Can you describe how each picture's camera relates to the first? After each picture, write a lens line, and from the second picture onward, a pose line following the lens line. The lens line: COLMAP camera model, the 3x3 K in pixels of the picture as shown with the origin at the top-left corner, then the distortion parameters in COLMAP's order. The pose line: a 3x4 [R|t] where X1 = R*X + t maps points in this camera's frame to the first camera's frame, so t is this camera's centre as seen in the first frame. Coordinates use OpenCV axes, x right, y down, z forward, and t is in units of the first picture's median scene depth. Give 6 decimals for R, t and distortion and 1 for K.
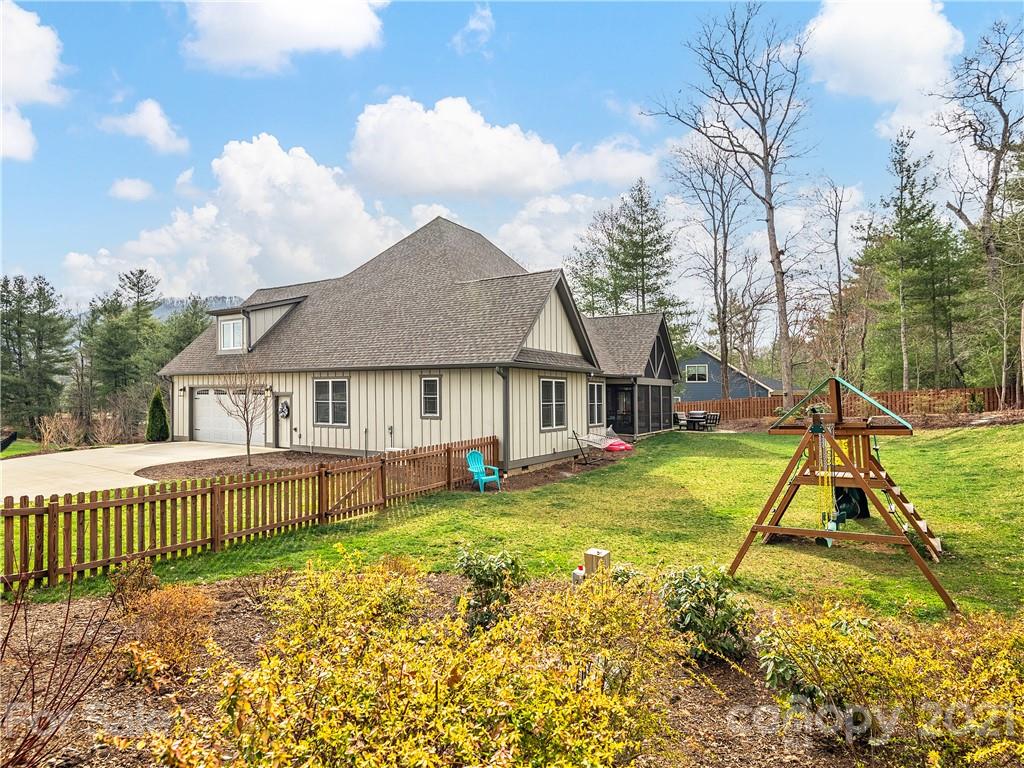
lens RADIAL K [[536.5, 0, 515.1], [0, 536.5, 384.7], [0, 0, 1]] dist [0.026552, -0.011221]
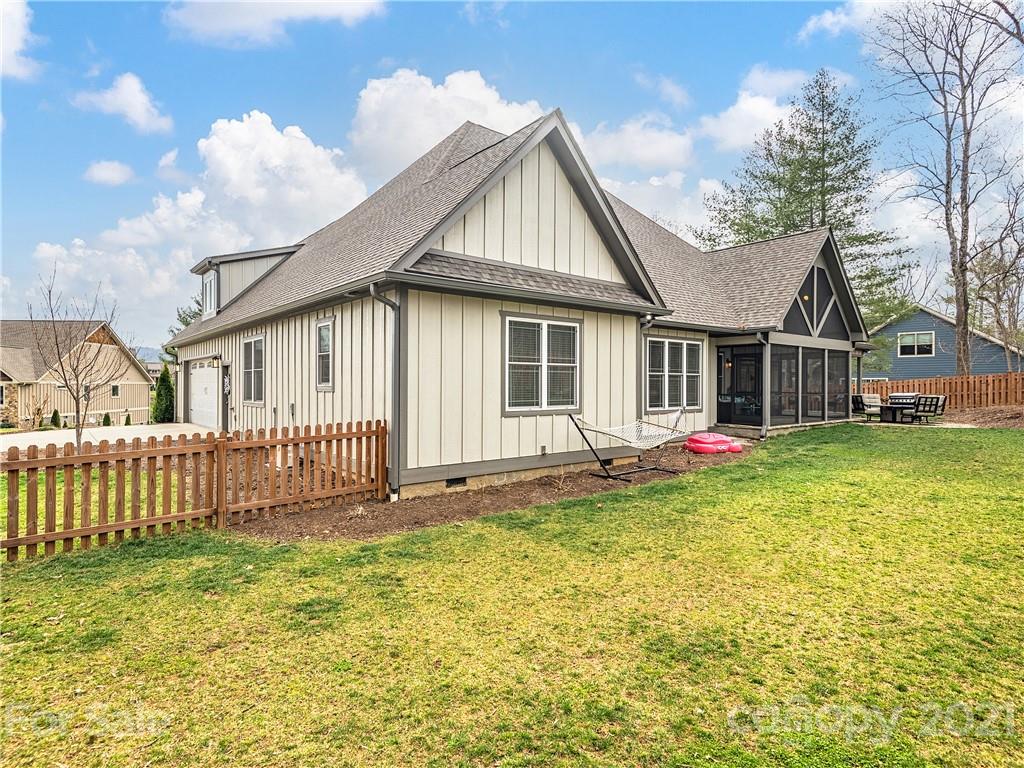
lens RADIAL K [[536.5, 0, 504.7], [0, 536.5, 388.4], [0, 0, 1]] dist [0.026552, -0.011221]
pose [[0.942575, 0.000963, -0.333994, 0.159188], [0.008466, 0.999606, 0.026774, 0.032949], [0.333888, -0.028064, 0.942195, 0.348060]]
